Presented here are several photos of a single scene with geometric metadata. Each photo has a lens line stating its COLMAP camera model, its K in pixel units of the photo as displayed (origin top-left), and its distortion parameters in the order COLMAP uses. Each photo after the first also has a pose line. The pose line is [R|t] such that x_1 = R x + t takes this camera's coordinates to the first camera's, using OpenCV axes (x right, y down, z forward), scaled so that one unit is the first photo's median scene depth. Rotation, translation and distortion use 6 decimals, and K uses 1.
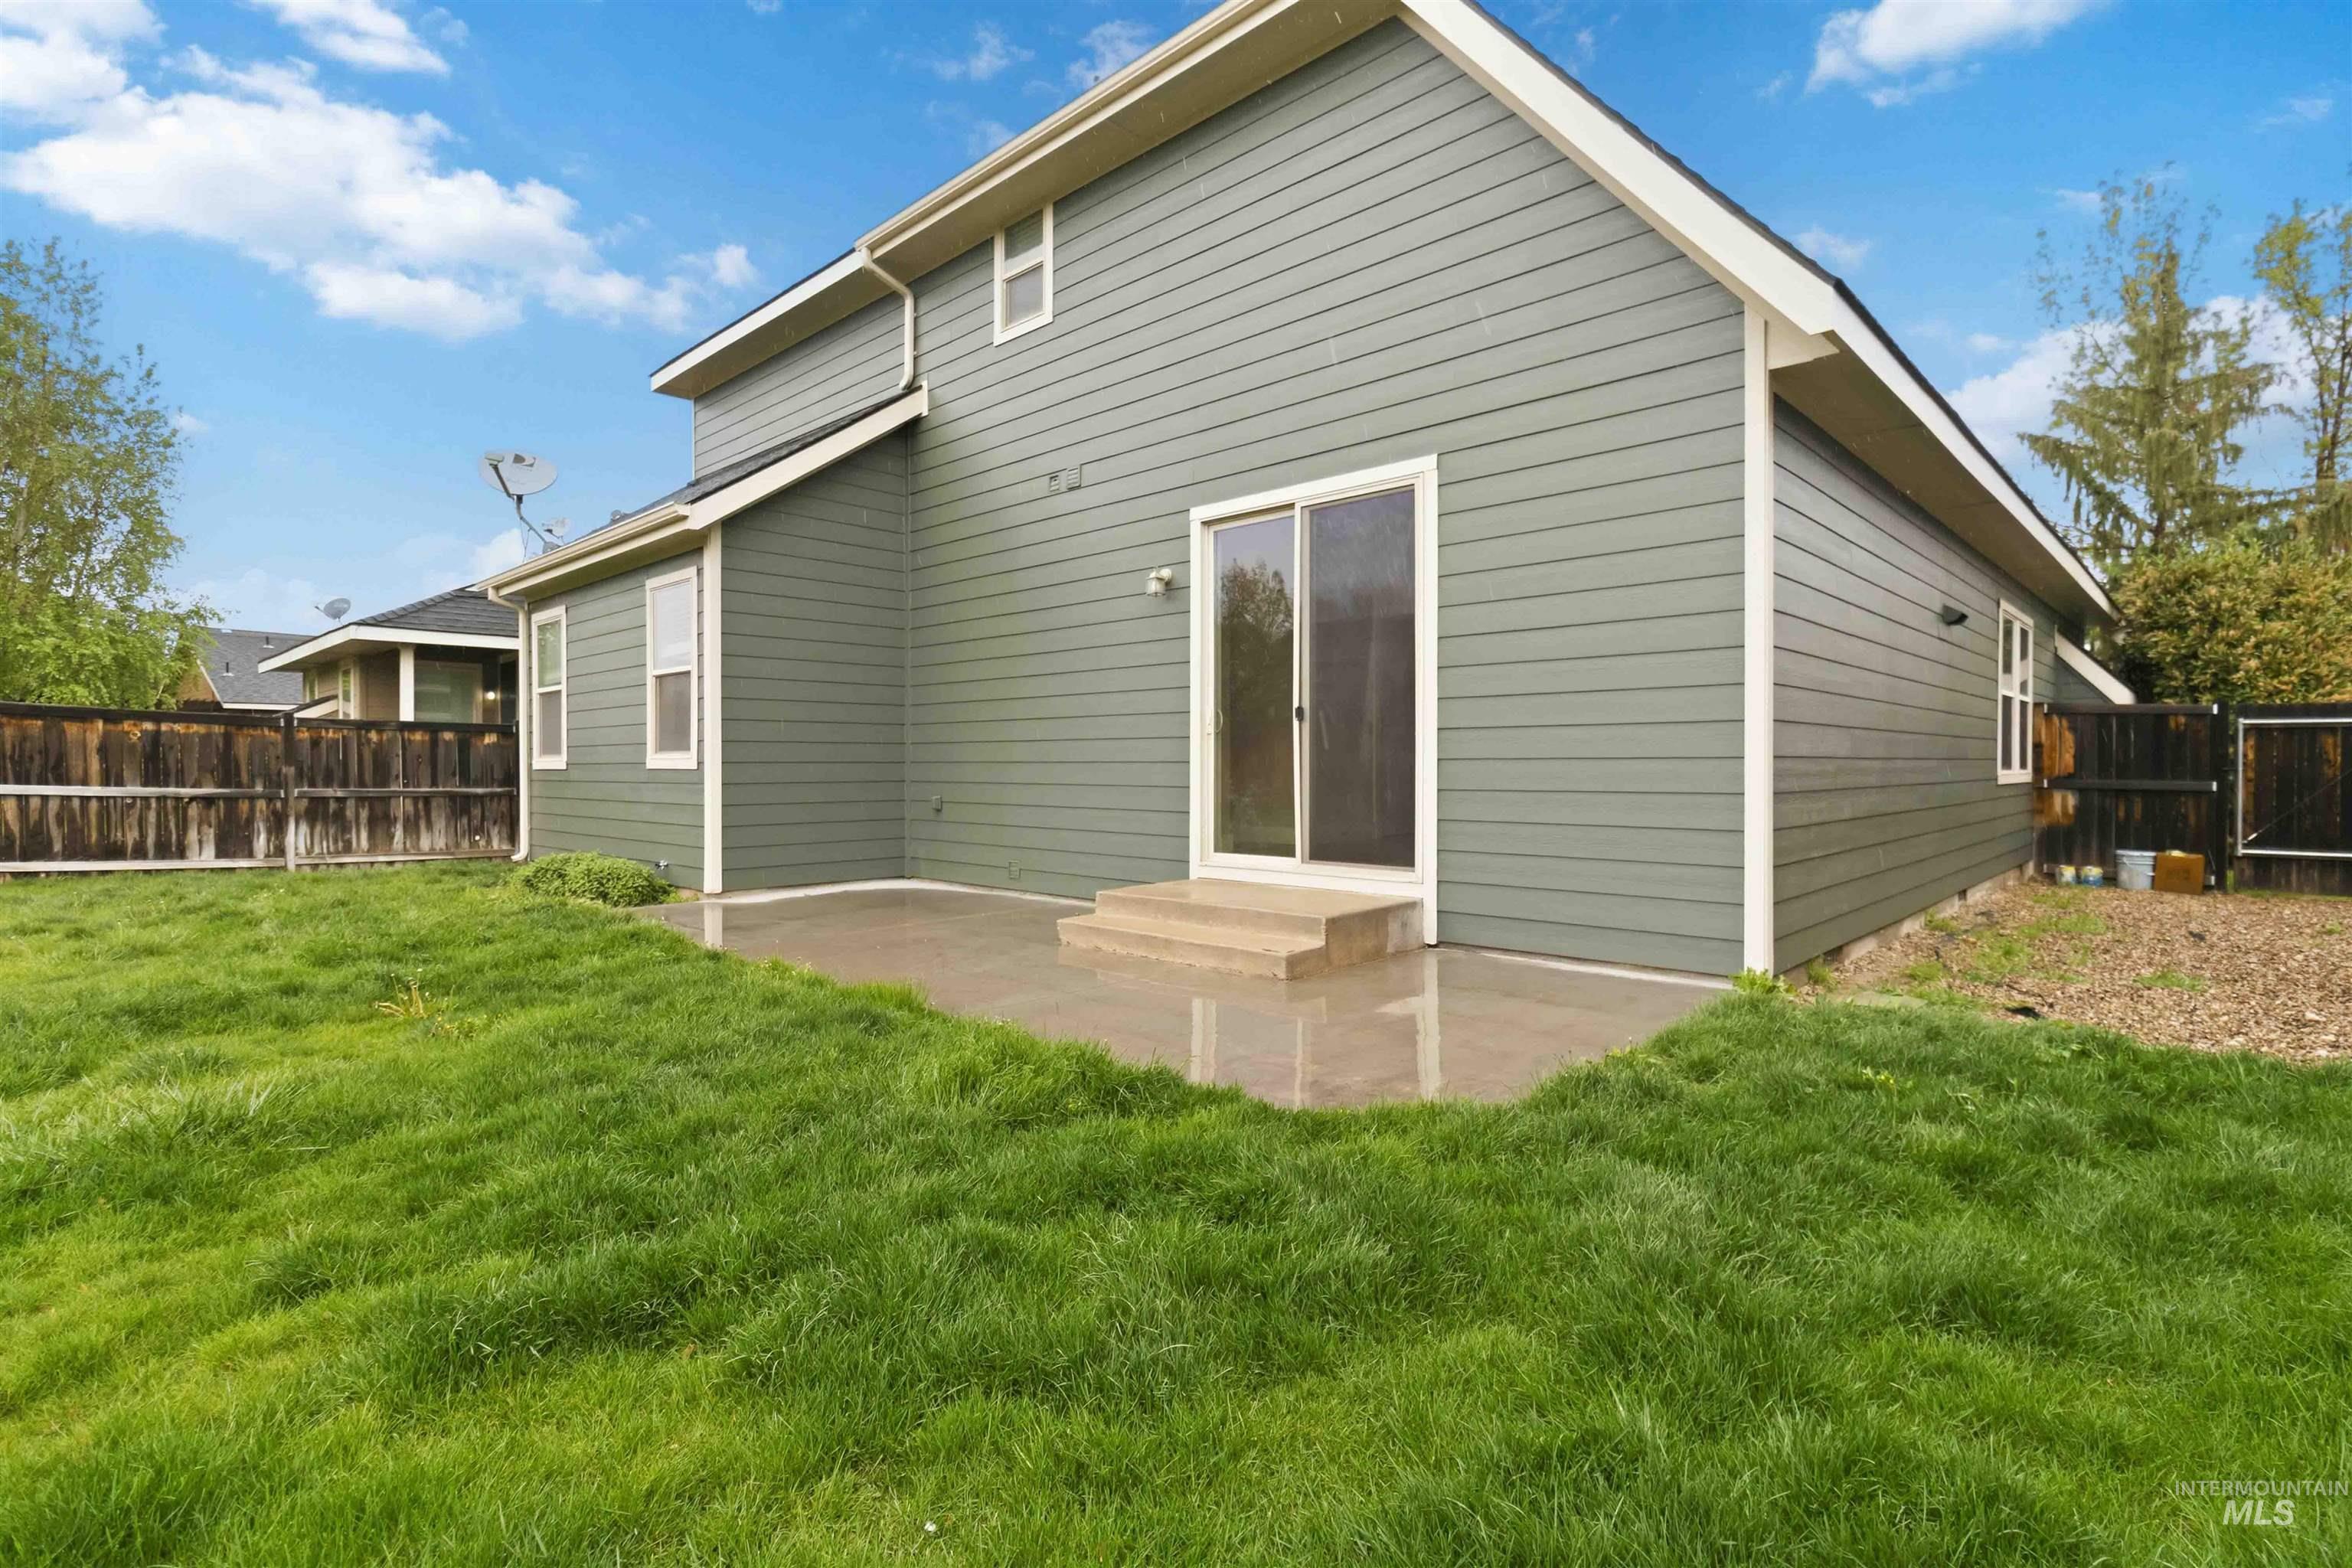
lens RADIAL K [[1101.9, 0, 1195.2], [0, 1101.9, 762.5], [0, 0, 1]] dist [0.001743, 0.000443]
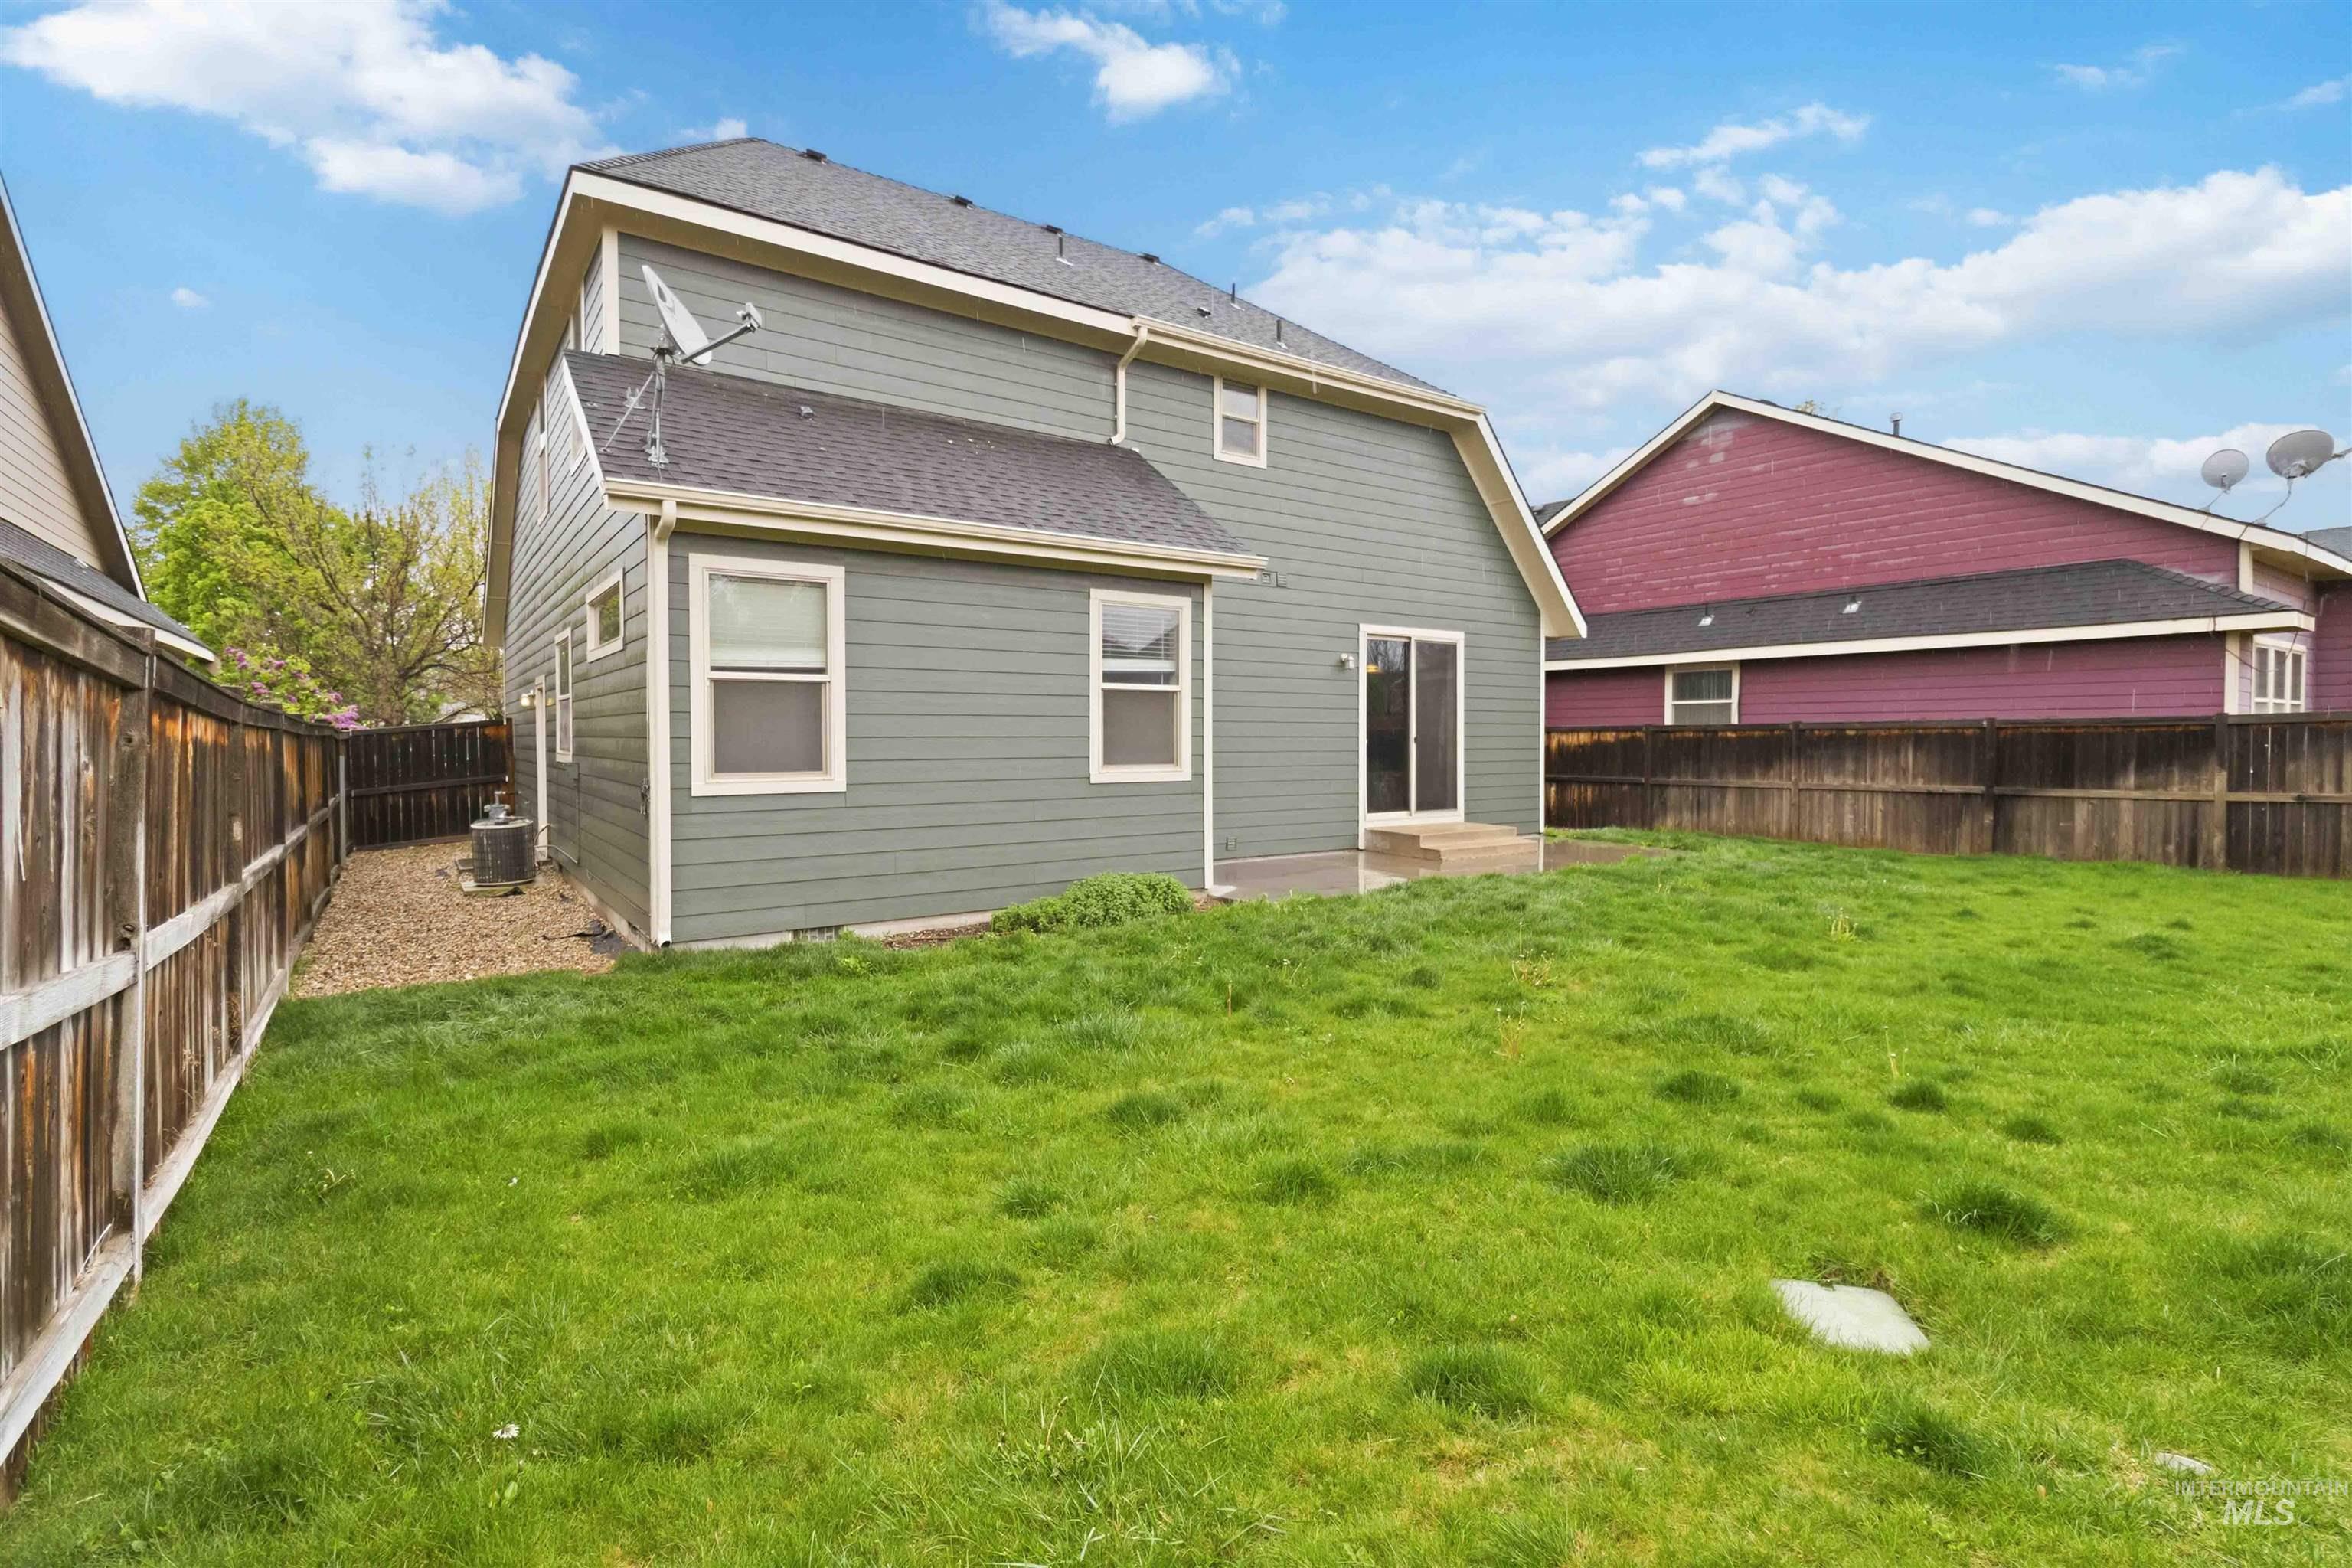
lens RADIAL K [[1101.9, 0, 1195.2], [0, 1101.9, 762.5], [0, 0, 1]] dist [0.001743, 0.000443]
pose [[0.185324, -0.020838, 0.982456, -1.200695], [-0.003275, 0.999756, 0.021822, -0.028803], [-0.982672, -0.007262, 0.185211, 0.611926]]
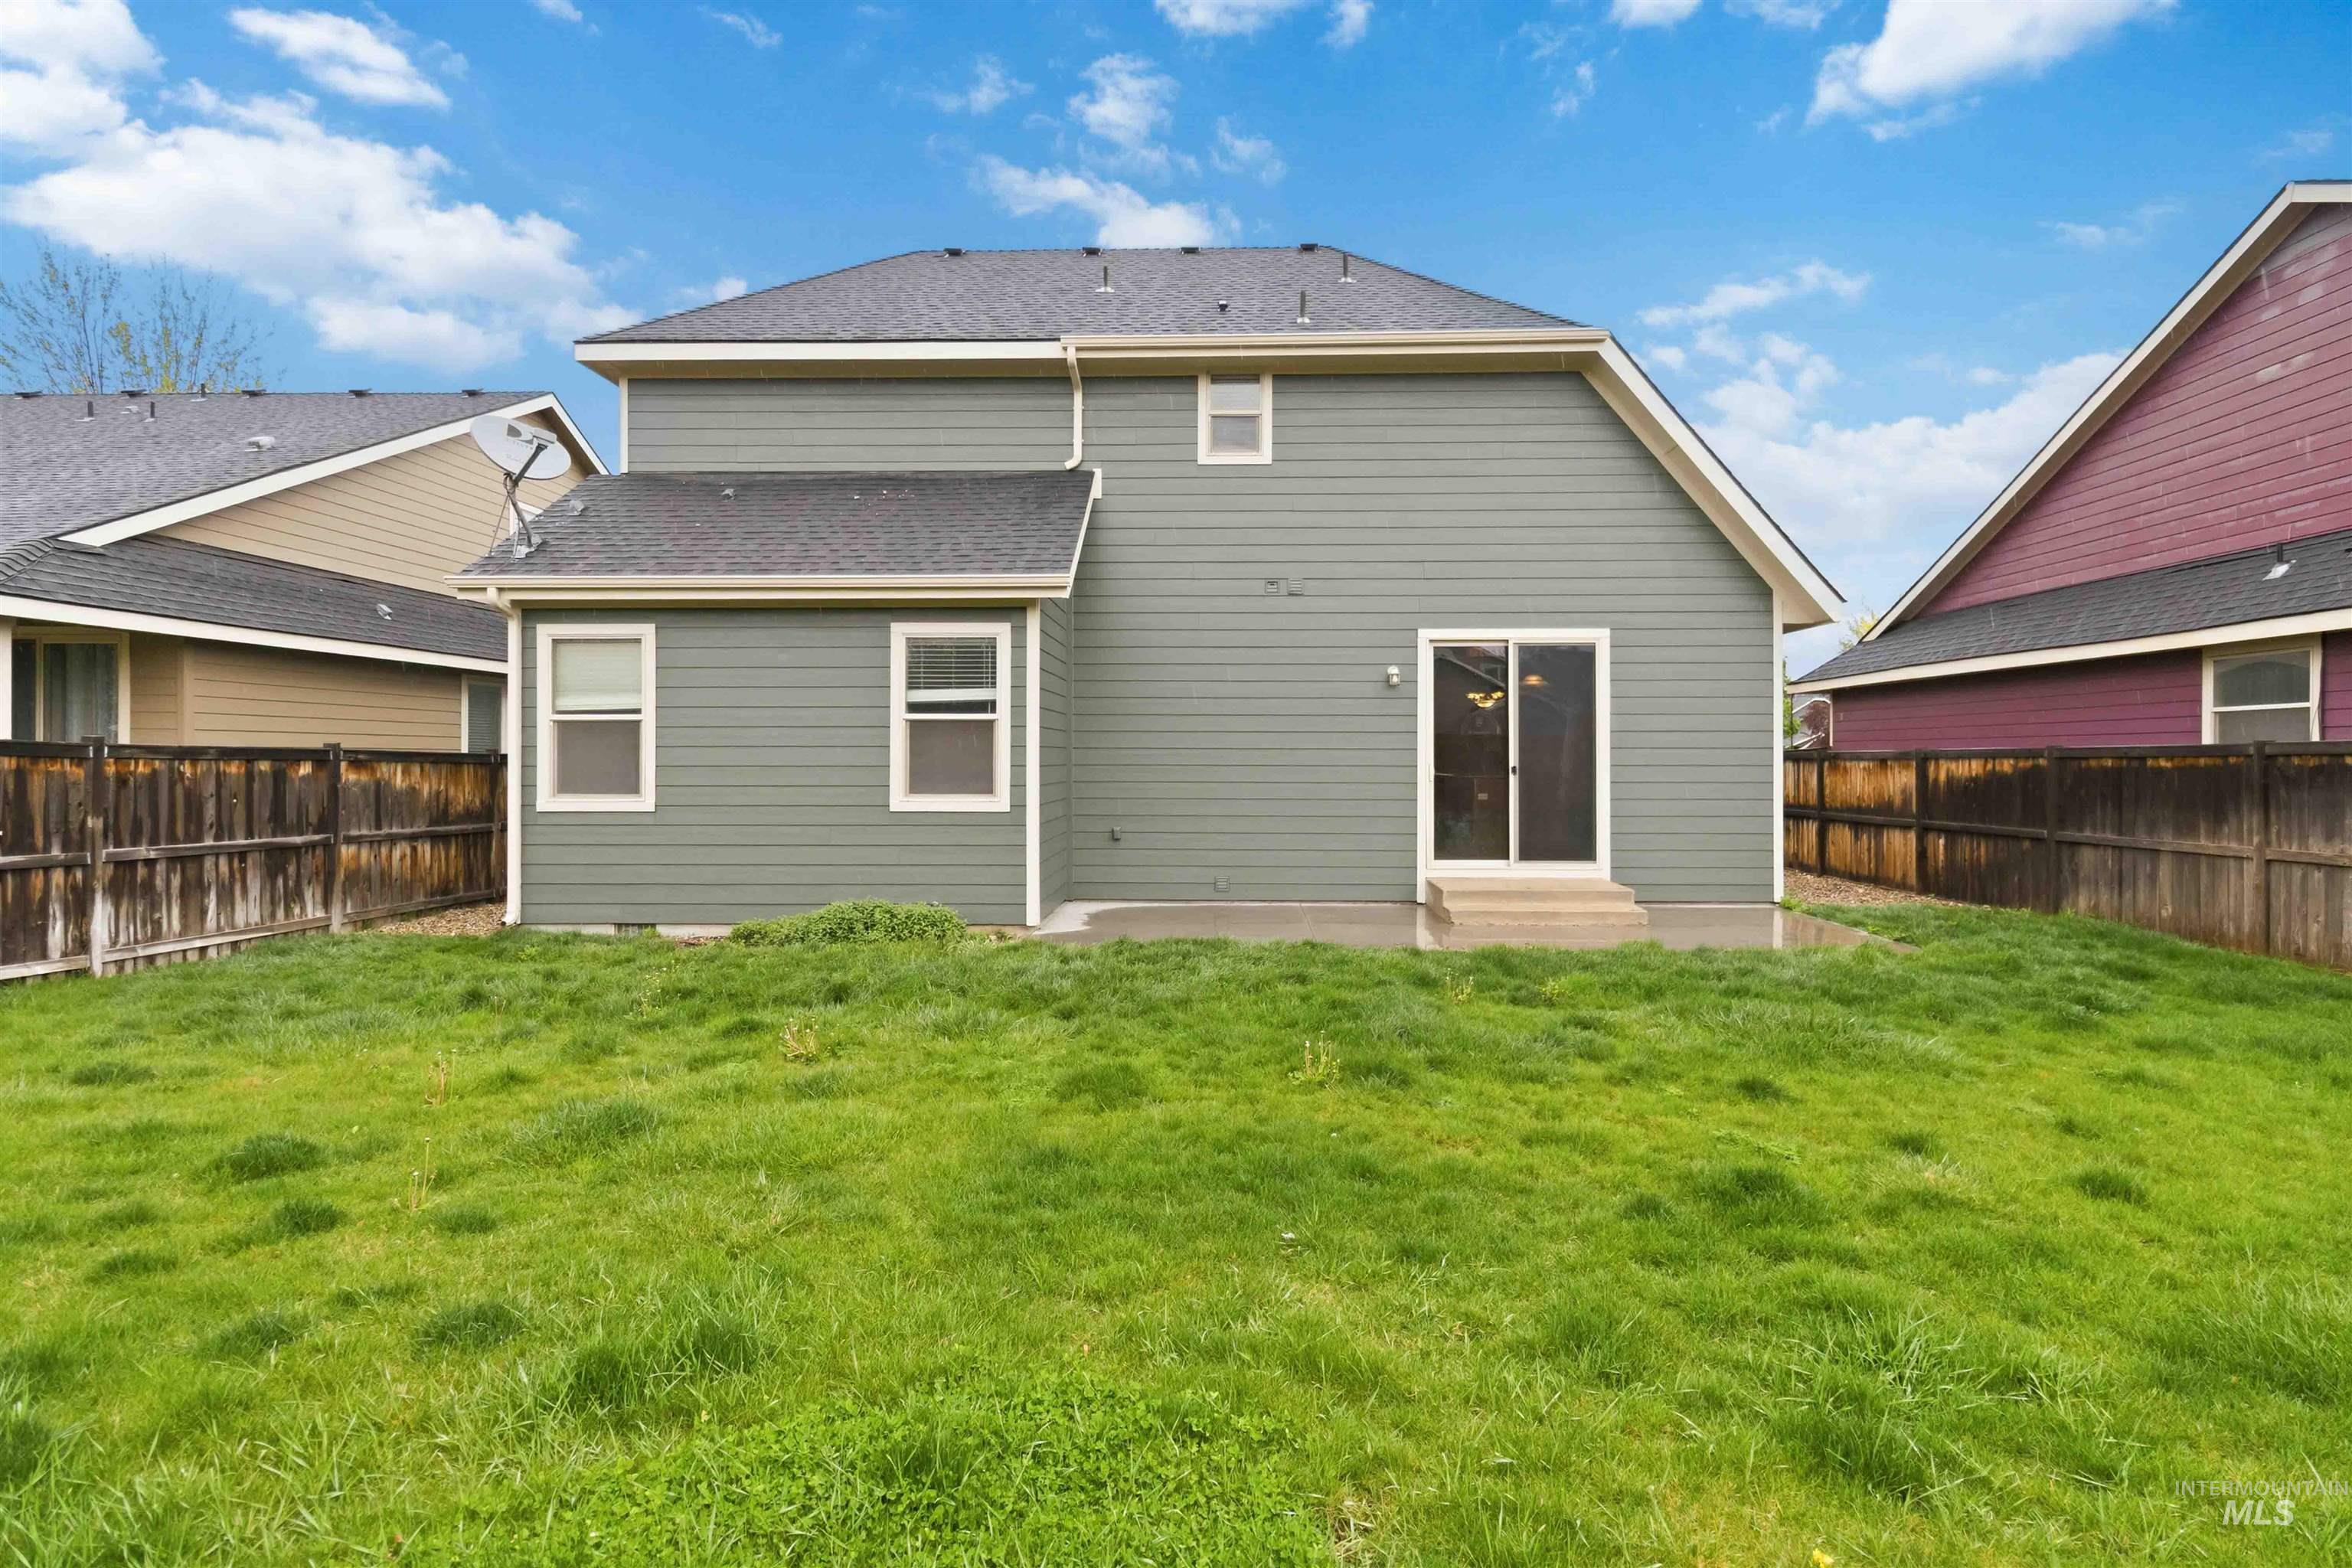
lens RADIAL K [[1122.5, 0, 1196.0], [0, 1122.5, 759.1], [0, 0, 1]] dist [0.003564, 0.000667]
pose [[0.745923, 0.002501, 0.666027, -0.812159], [-0.004381, 0.999990, 0.001151, -0.037026], [-0.666018, -0.003776, 0.745926, 0.047034]]
